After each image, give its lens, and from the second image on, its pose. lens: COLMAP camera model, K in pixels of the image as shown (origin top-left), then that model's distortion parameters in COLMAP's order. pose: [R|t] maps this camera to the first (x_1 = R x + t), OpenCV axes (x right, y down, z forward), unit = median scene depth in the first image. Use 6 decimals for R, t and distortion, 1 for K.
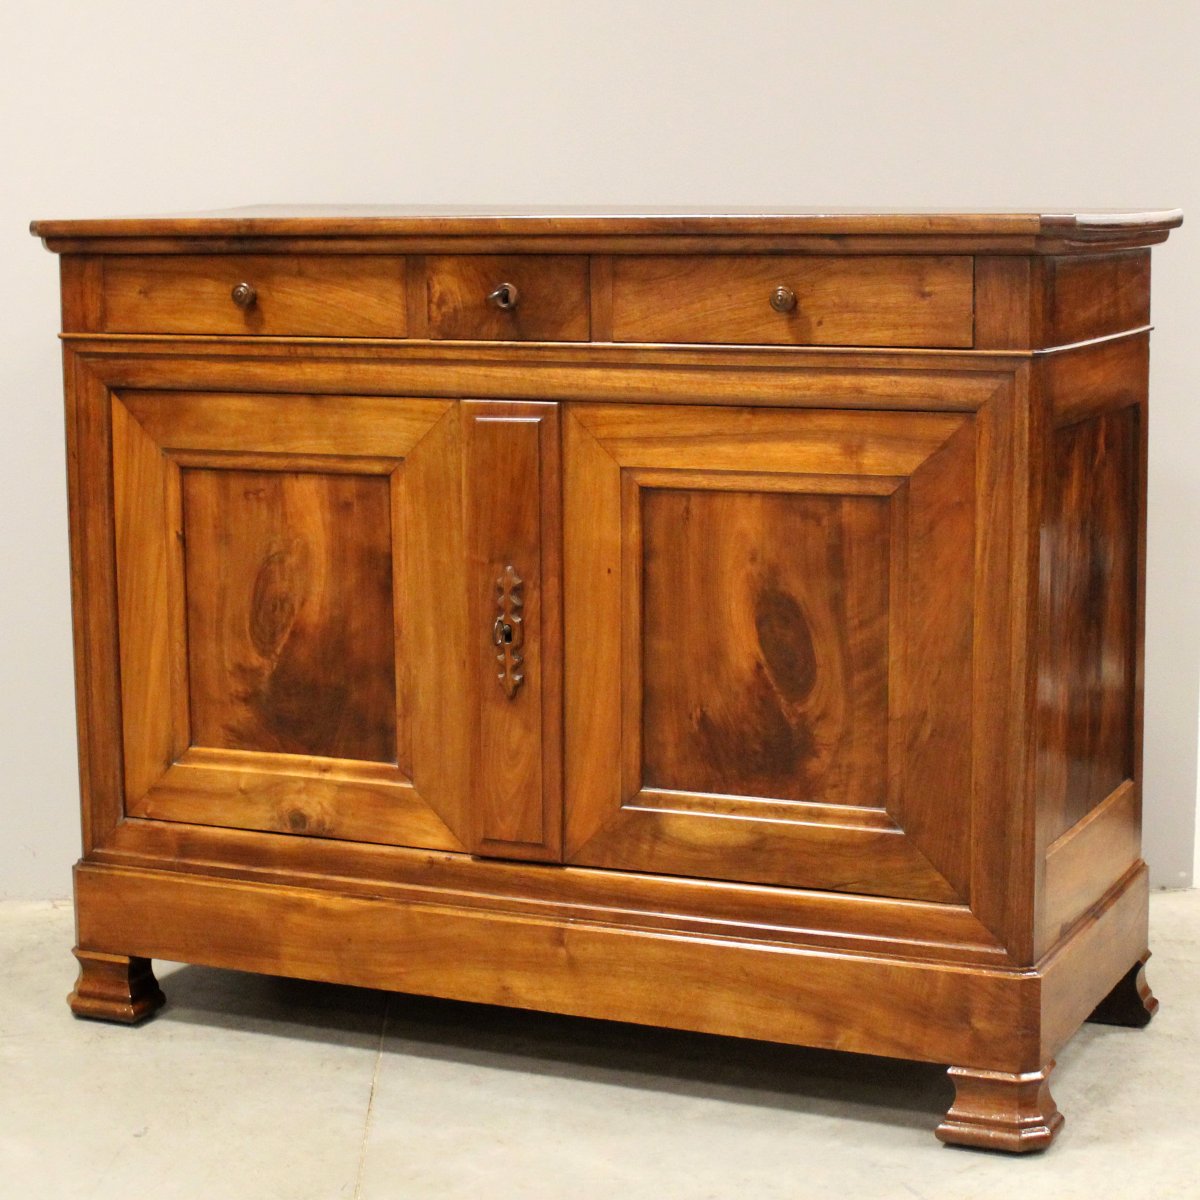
lens RADIAL K [[2798.3, 0, 566.4], [0, 2798.3, 610.8], [0, 0, 1]] dist [-0.047088, 0.000000]
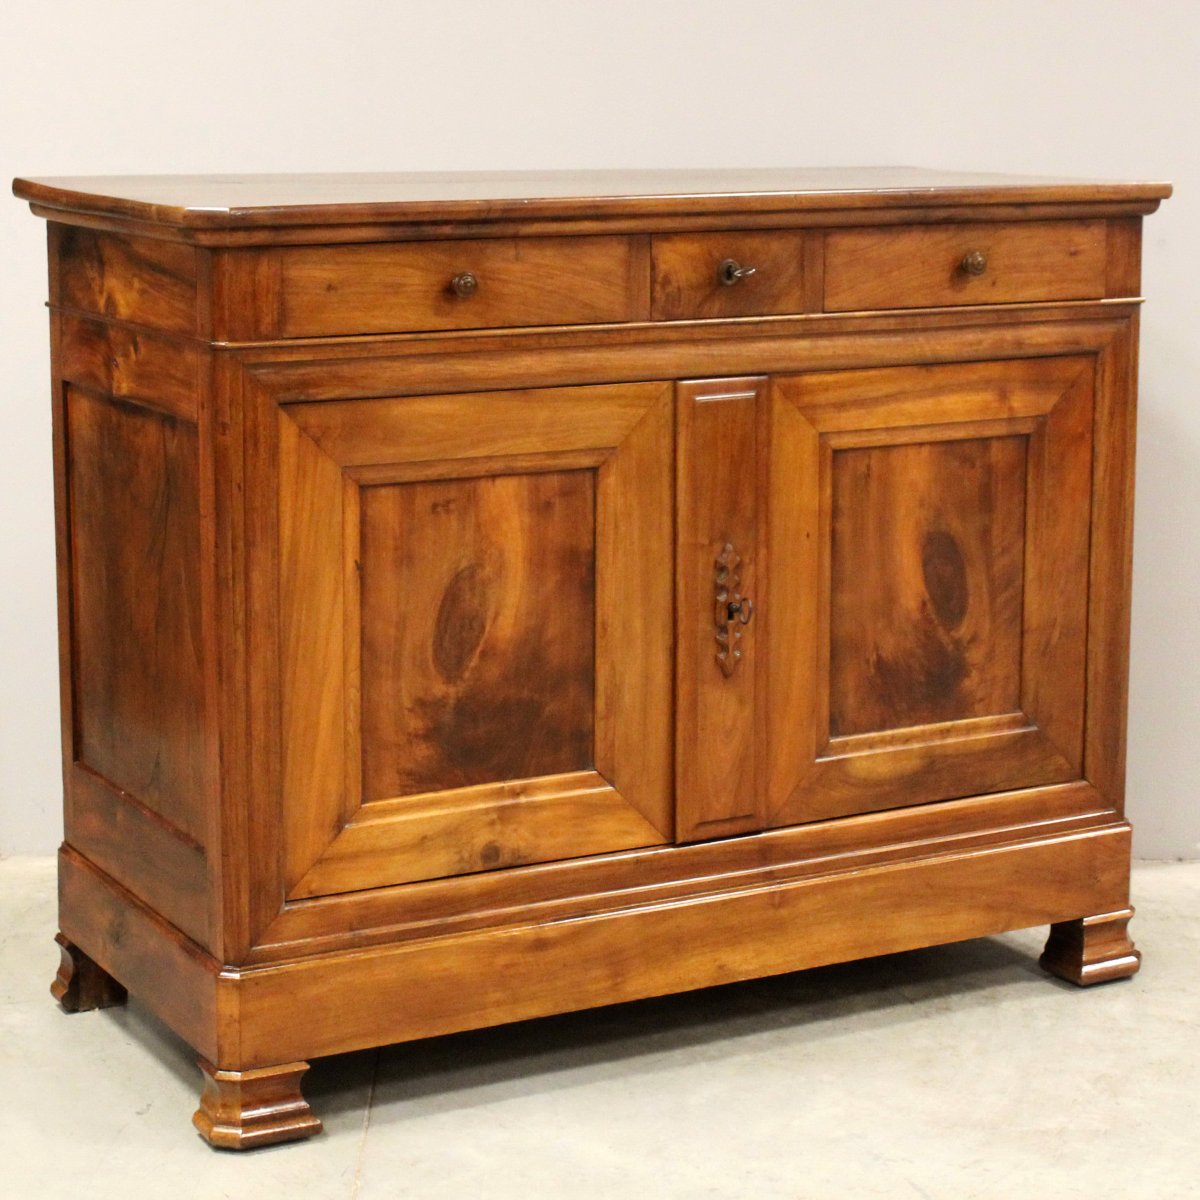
lens RADIAL K [[2798.3, 0, 589.7], [0, 2798.3, 607.5], [0, 0, 1]] dist [-0.047088, 0.000000]
pose [[0.577258, -0.142173, 0.804090, -0.850290], [0.120509, 0.988776, 0.088315, -0.087171], [-0.807621, 0.045920, 0.587912, 0.455086]]
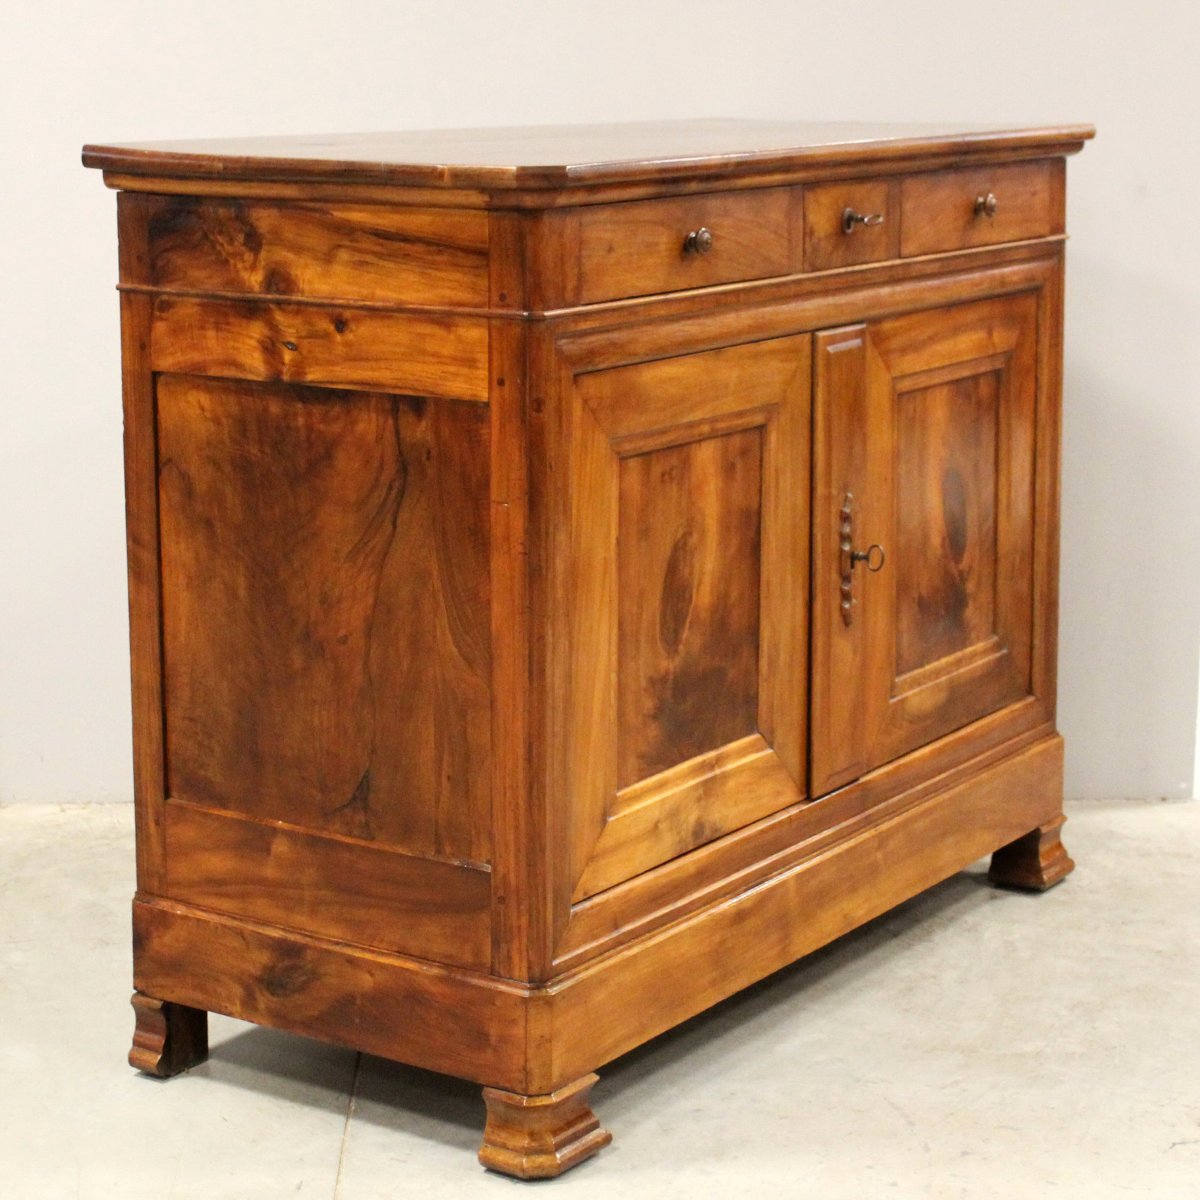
lens RADIAL K [[2798.3, 0, 605.3], [0, 2798.3, 598.8], [0, 0, 1]] dist [-0.047088, 0.000000]
pose [[0.142887, -0.185249, 0.972248, -1.005022], [0.159654, 0.973777, 0.162077, -0.154095], [-0.976777, 0.132064, 0.168715, 0.919560]]
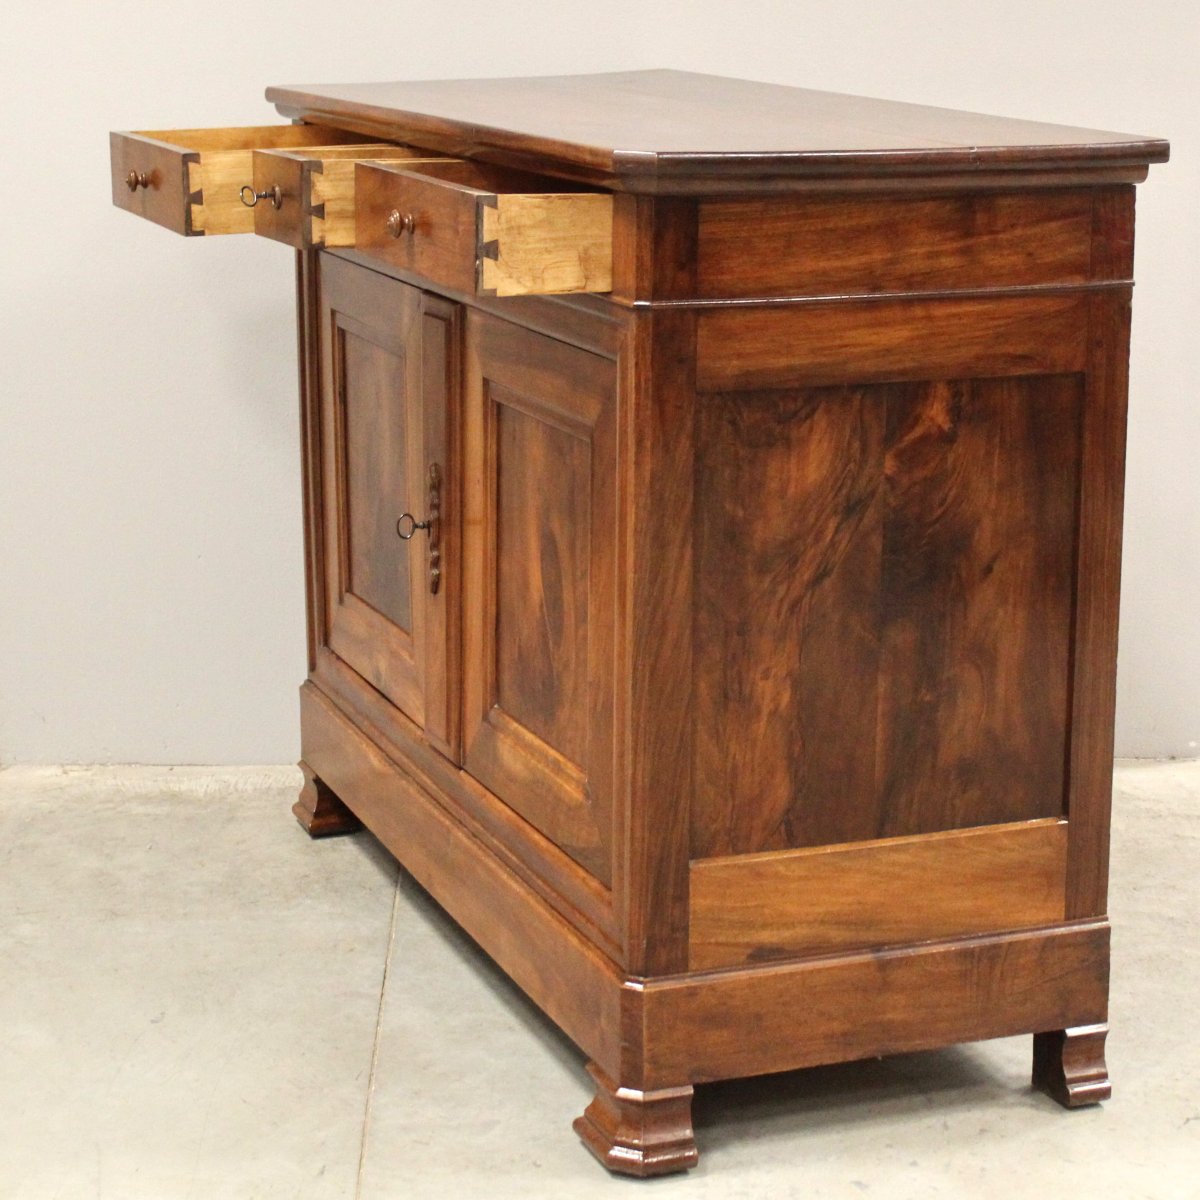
lens RADIAL K [[2798.3, 0, 598.7], [0, 2798.3, 592.1], [0, 0, 1]] dist [-0.047088, 0.000000]
pose [[0.727308, 0.164949, -0.666194, 0.696050], [-0.113166, 0.986225, 0.120642, -0.097820], [0.676917, -0.012353, 0.735956, 0.303529]]
